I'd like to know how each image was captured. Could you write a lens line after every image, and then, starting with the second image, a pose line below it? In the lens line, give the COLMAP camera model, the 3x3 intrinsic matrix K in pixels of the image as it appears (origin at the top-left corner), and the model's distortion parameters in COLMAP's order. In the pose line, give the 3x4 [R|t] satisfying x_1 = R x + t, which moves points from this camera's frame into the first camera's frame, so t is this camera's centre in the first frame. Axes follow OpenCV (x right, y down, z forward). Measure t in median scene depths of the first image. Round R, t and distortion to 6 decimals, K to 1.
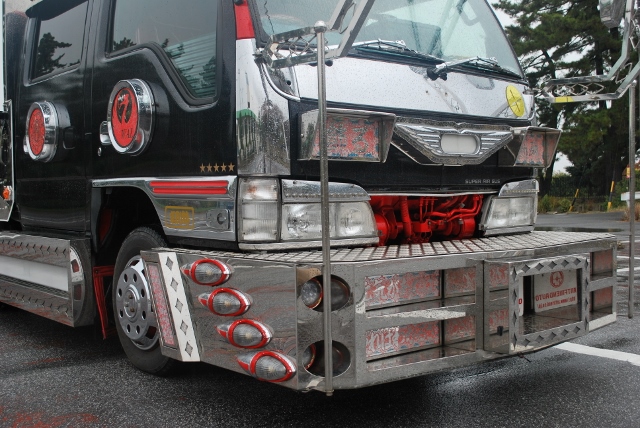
lens RADIAL K [[755.3, 0, 322.3], [0, 755.3, 218.0], [0, 0, 1]] dist [-0.018985, 0.000000]
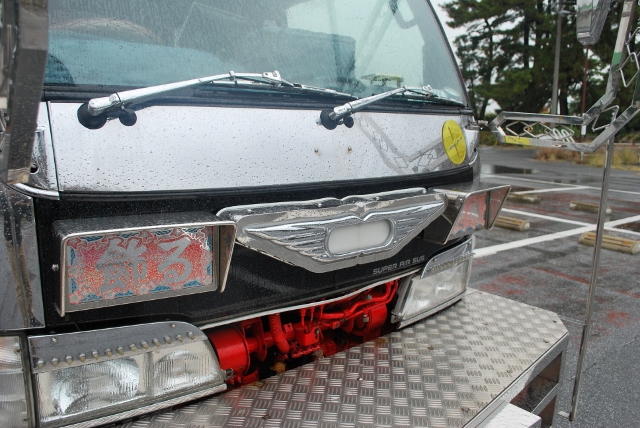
lens RADIAL K [[533.9, 0, 316.0], [0, 533.9, 215.9], [0, 0, 1]] dist [-0.063943, 0.011280]
pose [[0.999207, 0.039750, 0.002345, 0.130333], [-0.039635, 0.987208, 0.154435, -0.171422], [0.003824, -0.154405, 0.988000, 0.505467]]
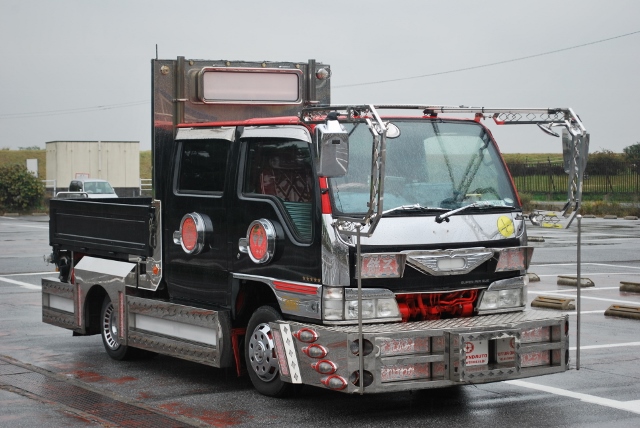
lens RADIAL K [[1516.5, 0, 318.3], [0, 1516.5, 215.3], [0, 0, 1]] dist [0.046088, 0.000000]
pose [[0.989894, 0.008033, -0.141579, 0.342497], [-0.007404, 0.999960, 0.004969, -0.205993], [0.141613, -0.003871, 0.989915, -2.283721]]
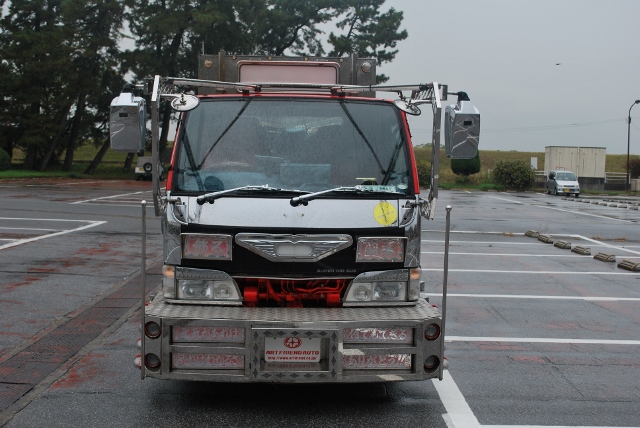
lens RADIAL K [[874.4, 0, 318.5], [0, 874.4, 210.0], [0, 0, 1]] dist [-0.039282, 0.000000]
pose [[0.795749, 0.064172, -0.602218, 1.240070], [-0.049492, 0.997935, 0.040942, -0.241926], [0.603601, -0.002774, 0.797281, -0.420526]]
